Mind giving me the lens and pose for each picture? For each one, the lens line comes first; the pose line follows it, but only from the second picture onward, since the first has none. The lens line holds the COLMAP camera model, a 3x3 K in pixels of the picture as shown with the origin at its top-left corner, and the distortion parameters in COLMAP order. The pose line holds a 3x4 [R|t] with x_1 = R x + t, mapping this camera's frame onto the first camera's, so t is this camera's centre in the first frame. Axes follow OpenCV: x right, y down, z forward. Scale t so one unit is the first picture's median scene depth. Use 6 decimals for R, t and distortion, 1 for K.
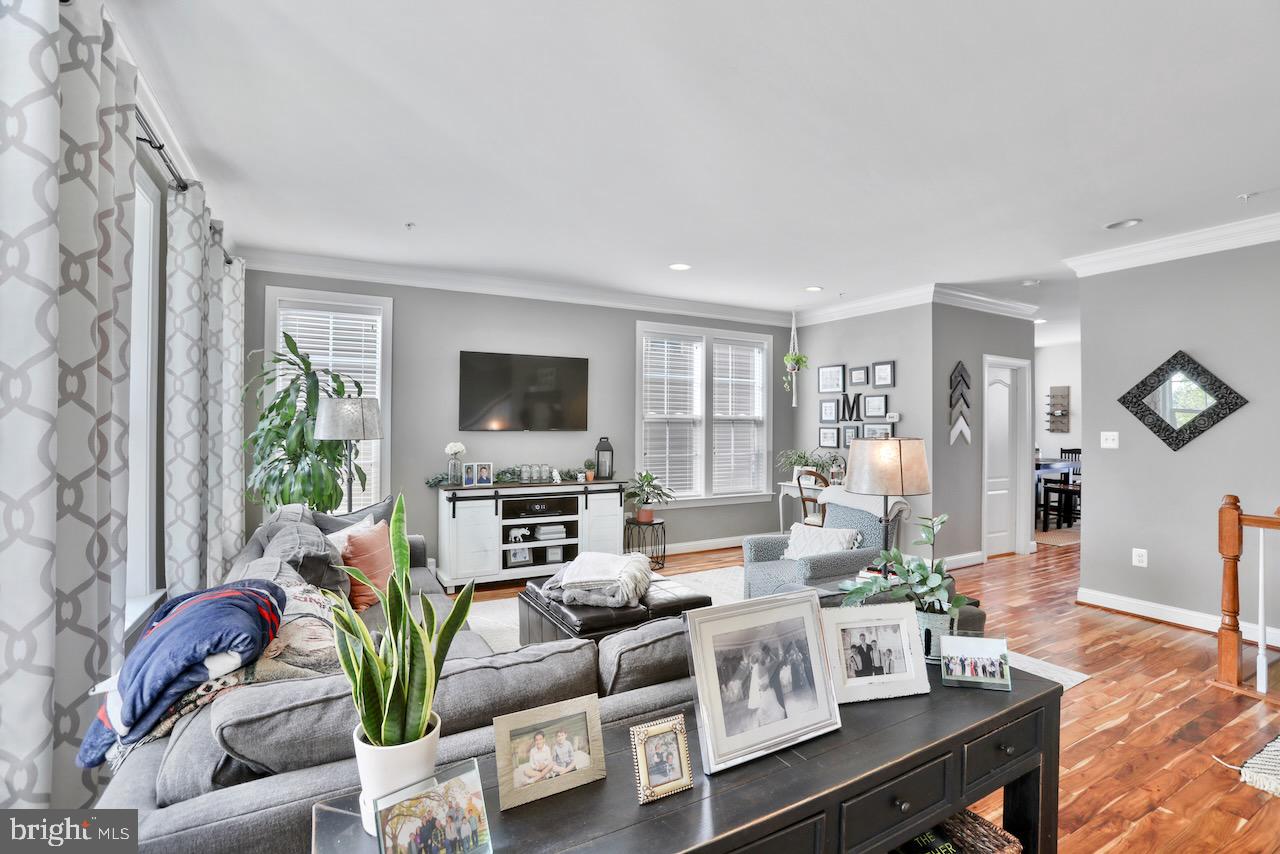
lens RADIAL K [[593.7, 0, 639.7], [0, 593.7, 421.5], [0, 0, 1]] dist [-0.034893, 0.003649]
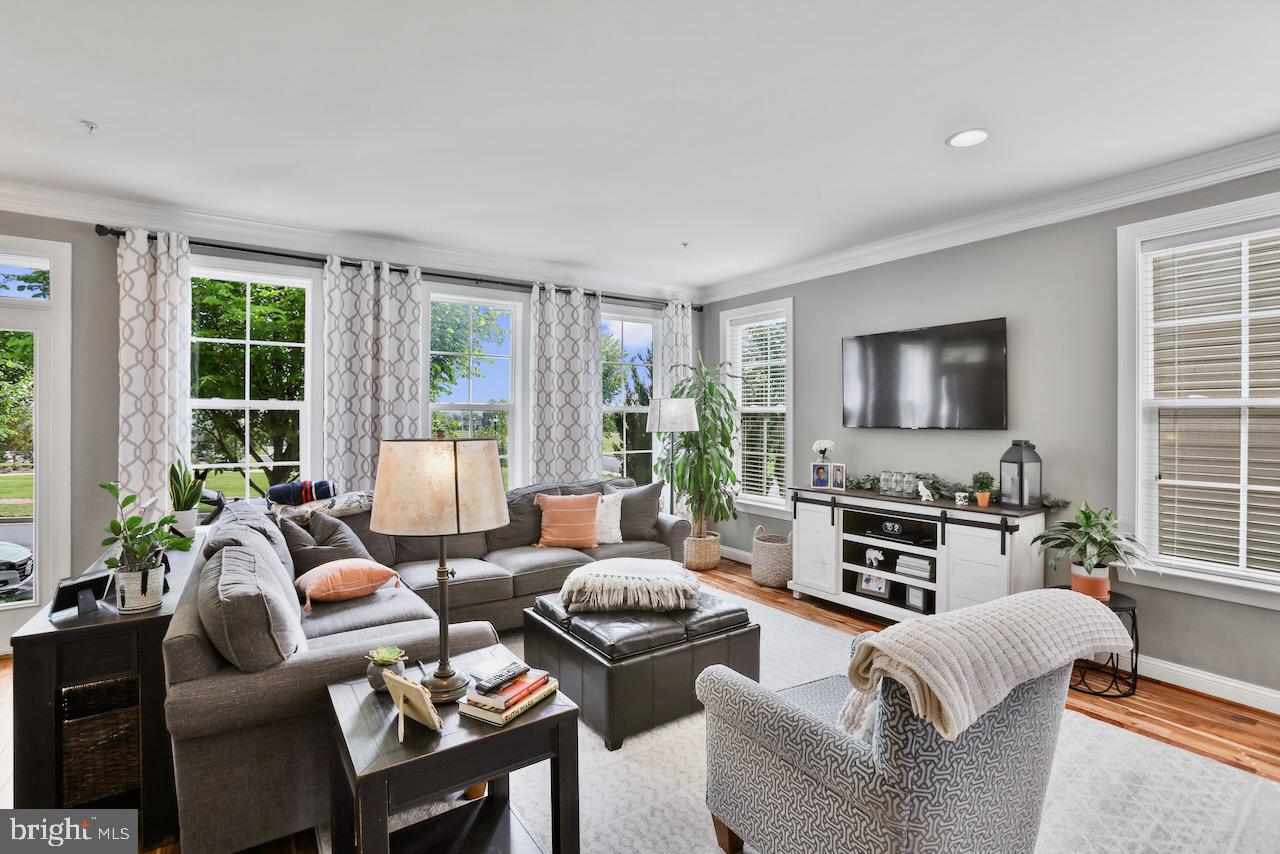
lens RADIAL K [[614.7, 0, 641.7], [0, 614.7, 424.5], [0, 0, 1]] dist [0.001614, 0.000996]
pose [[0.114238, -0.001955, -0.993452, 0.577826], [-0.006865, 0.999973, -0.002757, 0.015280], [0.993430, 0.007135, 0.114221, 0.584765]]
